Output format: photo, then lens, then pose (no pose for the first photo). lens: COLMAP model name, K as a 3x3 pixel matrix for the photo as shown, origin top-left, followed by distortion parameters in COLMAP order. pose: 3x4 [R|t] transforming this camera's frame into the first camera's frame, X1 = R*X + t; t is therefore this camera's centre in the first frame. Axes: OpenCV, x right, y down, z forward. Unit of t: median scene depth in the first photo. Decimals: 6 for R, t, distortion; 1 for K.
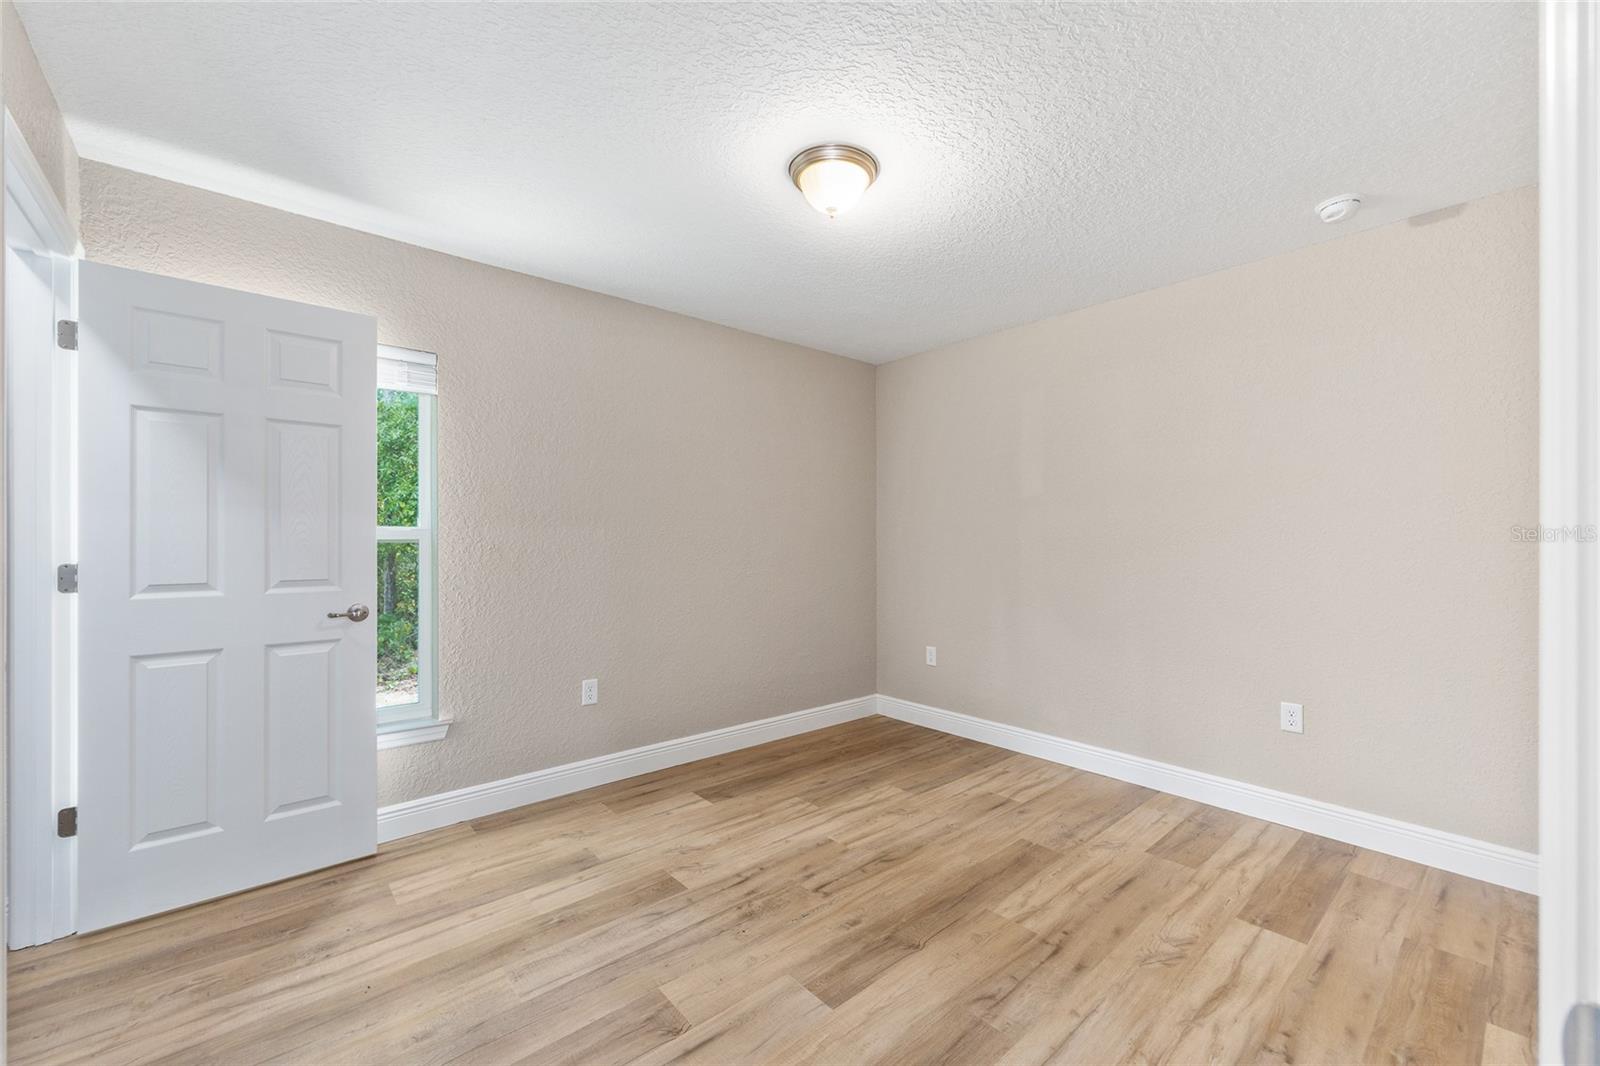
lens RADIAL K [[639.8, 0, 800.7], [0, 639.8, 537.2], [0, 0, 1]] dist [-0.003424, 0.000539]
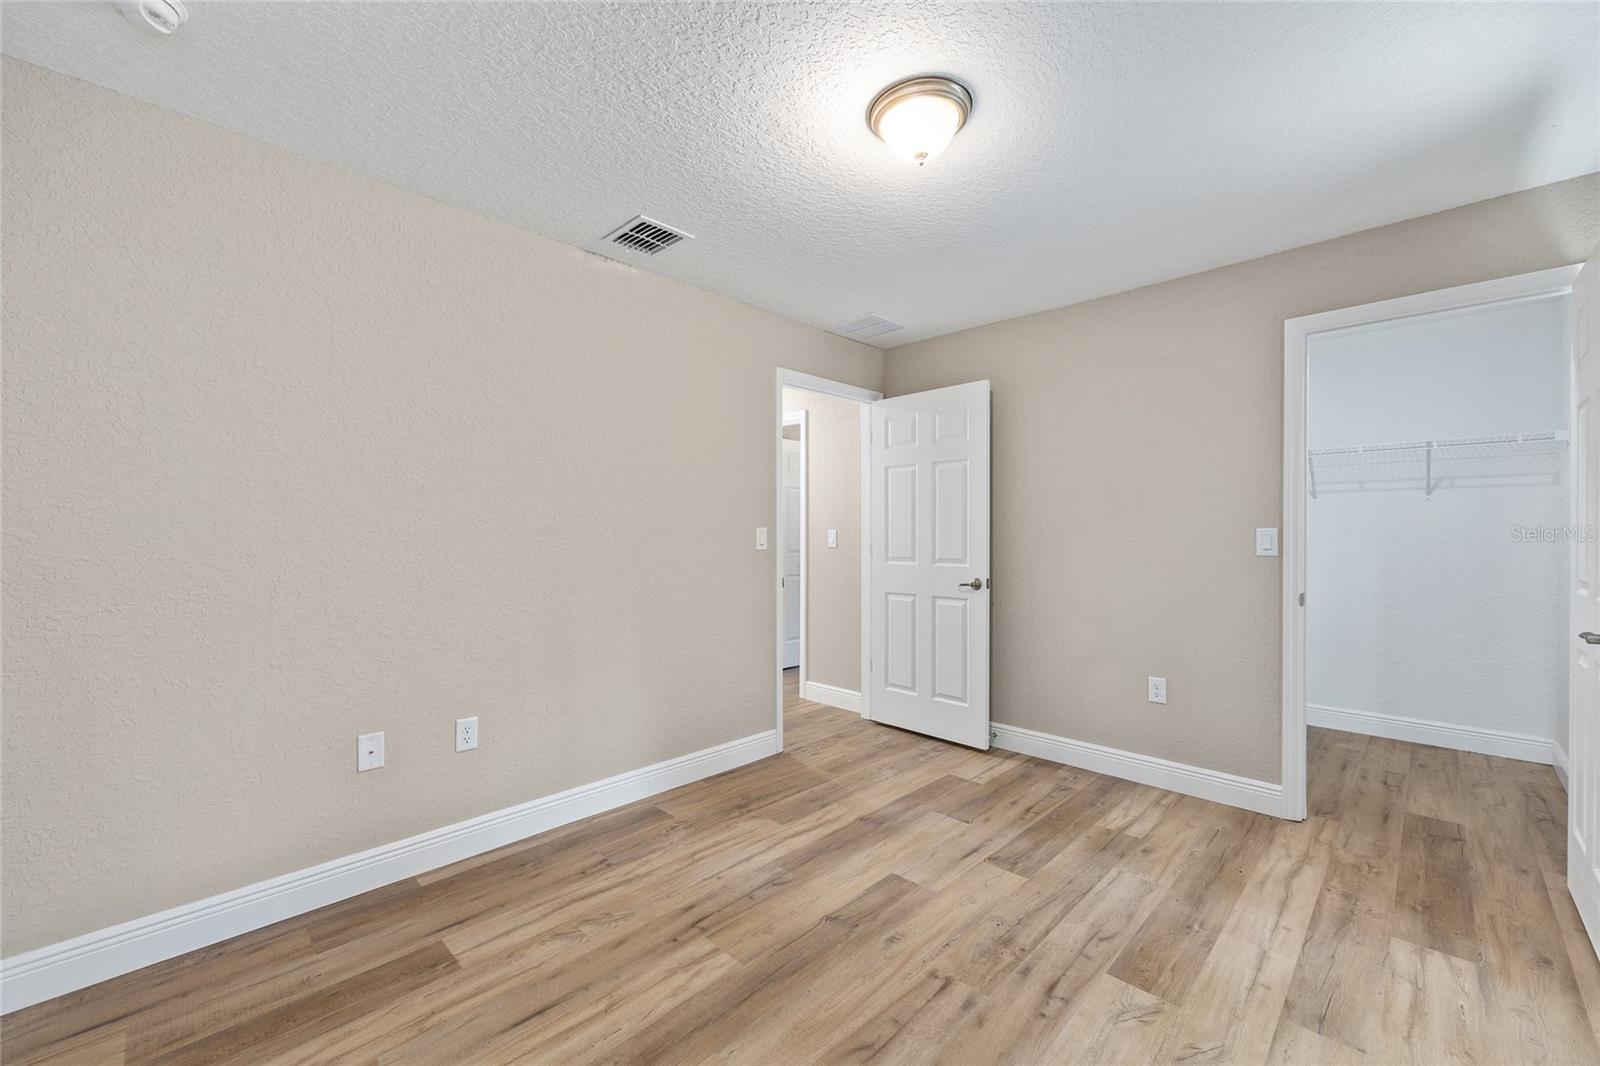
lens RADIAL K [[639.8, 0, 799.5], [0, 639.8, 536.1], [0, 0, 1]] dist [-0.003424, 0.000539]
pose [[-0.997066, 0.000791, -0.076540, 0.294190], [0.000783, 1.000000, 0.000134, 0.005243], [0.076540, 0.000074, -0.997067, 1.948578]]
